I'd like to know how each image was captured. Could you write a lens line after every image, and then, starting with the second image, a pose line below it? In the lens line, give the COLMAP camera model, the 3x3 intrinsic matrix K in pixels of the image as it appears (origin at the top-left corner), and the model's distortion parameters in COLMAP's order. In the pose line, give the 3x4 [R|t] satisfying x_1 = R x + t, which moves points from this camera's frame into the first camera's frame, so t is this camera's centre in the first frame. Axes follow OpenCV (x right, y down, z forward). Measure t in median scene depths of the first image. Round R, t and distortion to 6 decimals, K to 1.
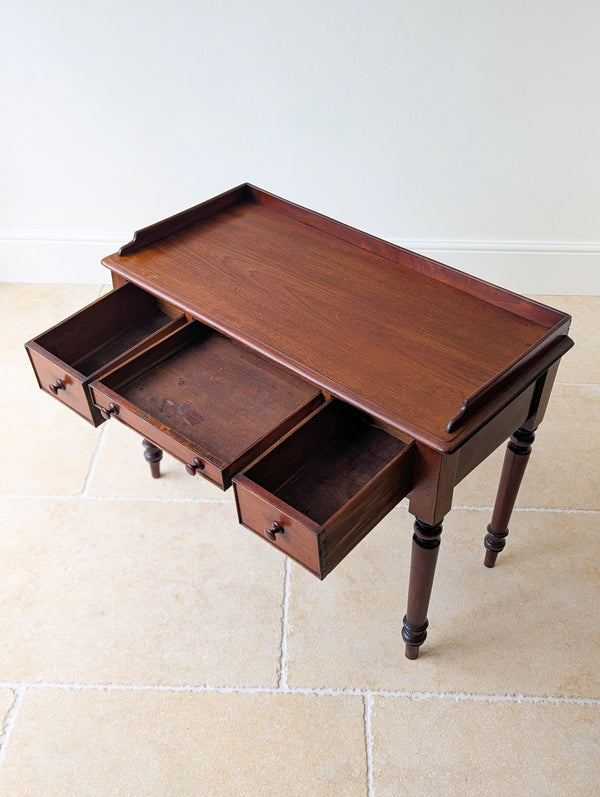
lens RADIAL K [[870.4, 0, 306.2], [0, 870.4, 402.4], [0, 0, 1]] dist [0.048061, 0.000000]
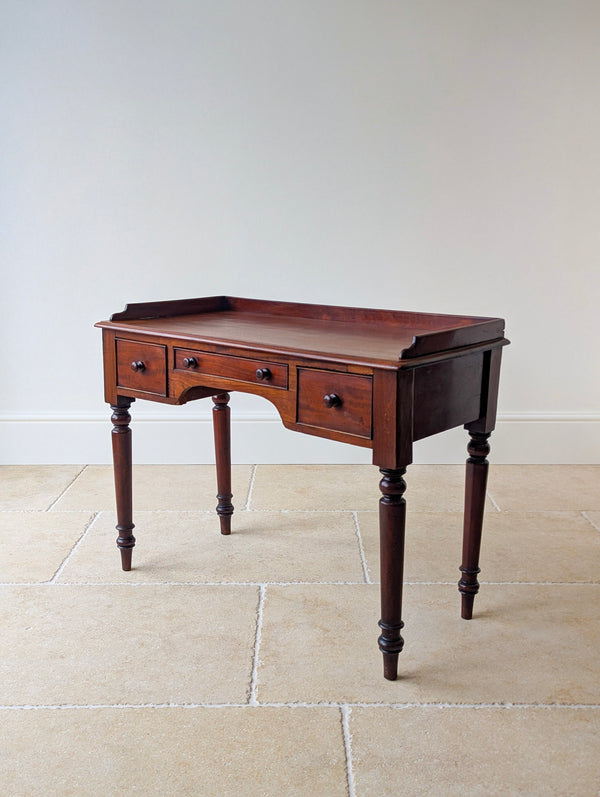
lens RADIAL K [[870.4, 0, 304.8], [0, 870.4, 382.2], [0, 0, 1]] dist [0.048061, 0.000000]
pose [[0.999538, -0.014150, 0.026911, 0.007708], [0.025043, 0.885065, -0.464794, 0.441086], [-0.017241, 0.465253, 0.885010, 0.022195]]
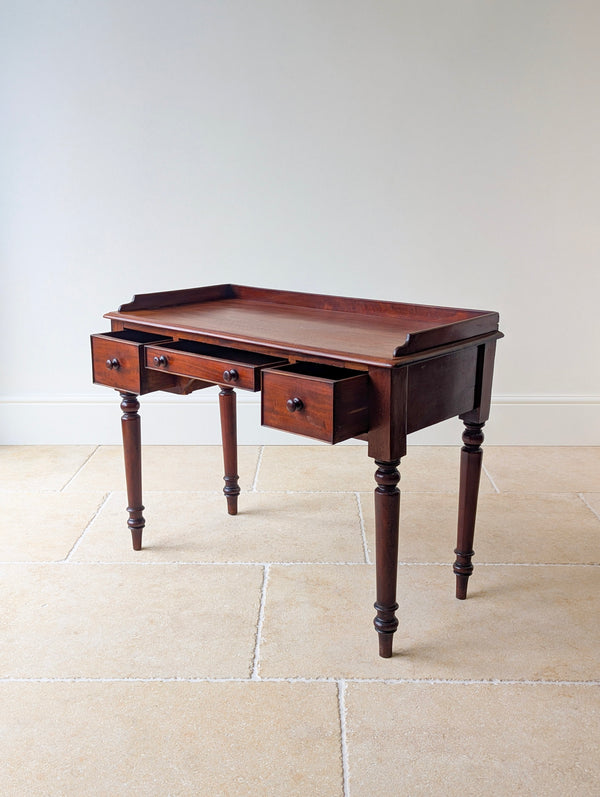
lens RADIAL K [[870.4, 0, 303.2], [0, 870.4, 392.8], [0, 0, 1]] dist [0.048061, 0.000000]
pose [[0.999863, -0.014273, 0.008338, 0.022945], [0.016462, 0.905522, -0.423979, 0.437198], [-0.001499, 0.424059, 0.905633, -0.023324]]
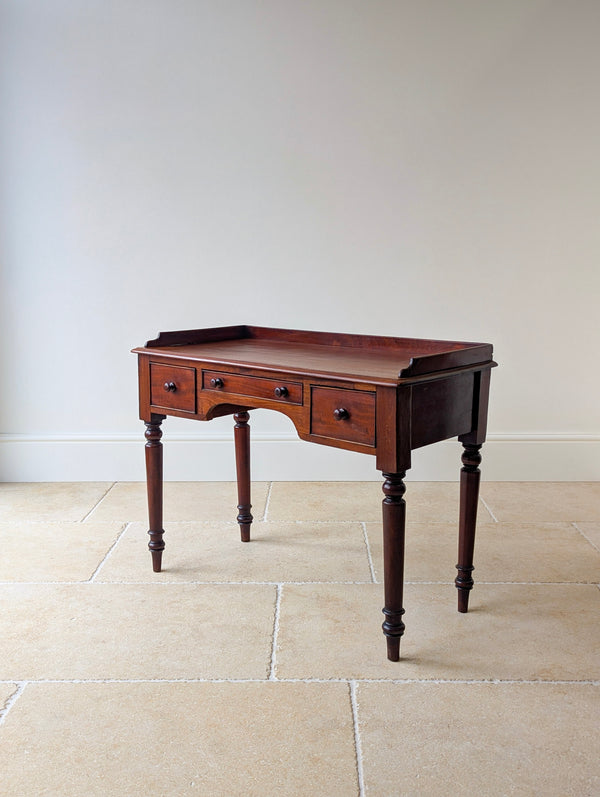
lens RADIAL K [[870.4, 0, 306.0], [0, 870.4, 380.8], [0, 0, 1]] dist [0.048061, 0.000000]
pose [[0.999791, -0.014439, 0.014456, 0.003591], [0.019726, 0.866440, -0.498891, 0.522700], [-0.005322, 0.499072, 0.866544, -0.091585]]
